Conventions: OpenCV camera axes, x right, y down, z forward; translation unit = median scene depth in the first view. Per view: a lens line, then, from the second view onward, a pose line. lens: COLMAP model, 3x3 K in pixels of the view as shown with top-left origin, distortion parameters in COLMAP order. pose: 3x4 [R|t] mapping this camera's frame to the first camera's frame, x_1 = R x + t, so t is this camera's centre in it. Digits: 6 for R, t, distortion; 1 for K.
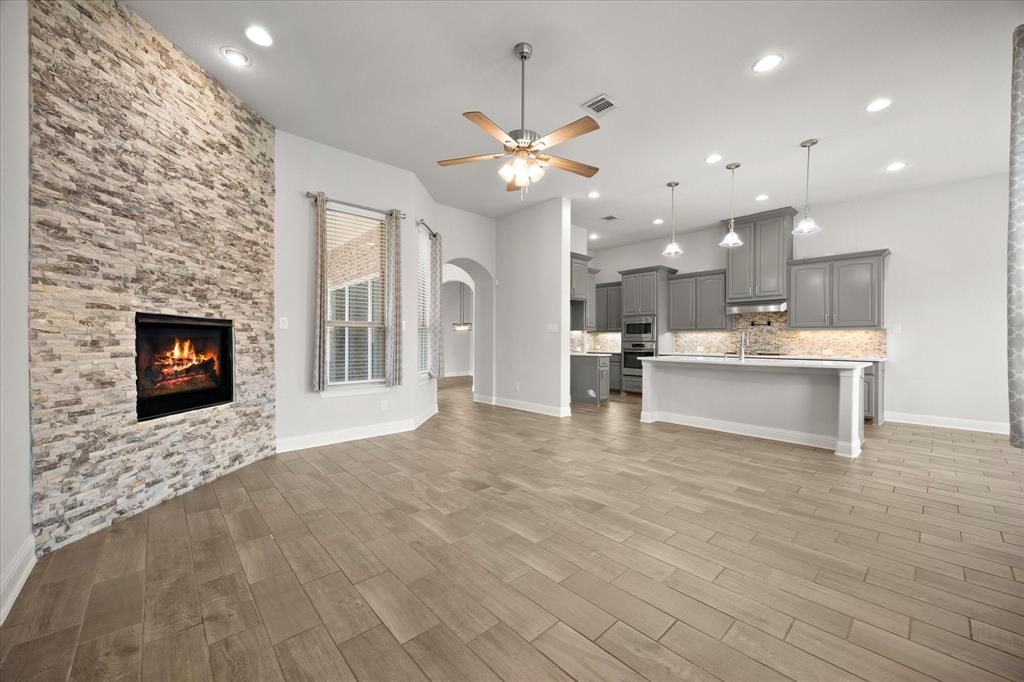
lens RADIAL K [[390.5, 0, 522.5], [0, 390.5, 342.2], [0, 0, 1]] dist [0.000103, -0.000048]
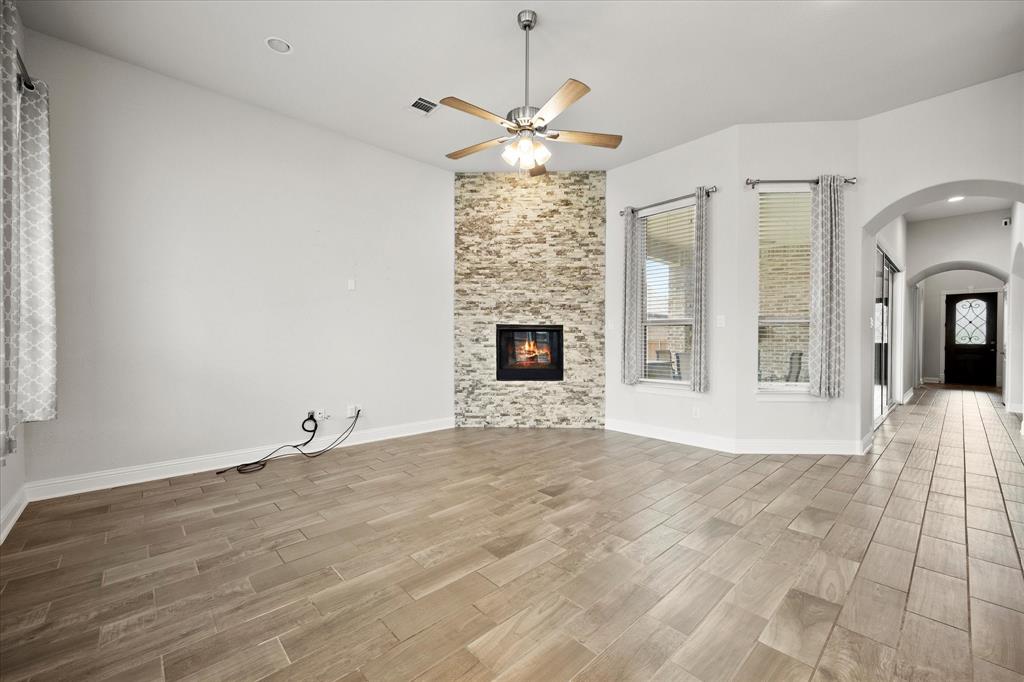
lens RADIAL K [[409.7, 0, 512.0], [0, 409.7, 341.0], [0, 0, 1]] dist [0.001380, 0.000160]
pose [[-0.007090, 0.003106, -0.999970, 0.962566], [-0.007652, 0.999966, 0.003160, -0.000460], [0.999946, 0.007674, -0.007066, 0.984620]]
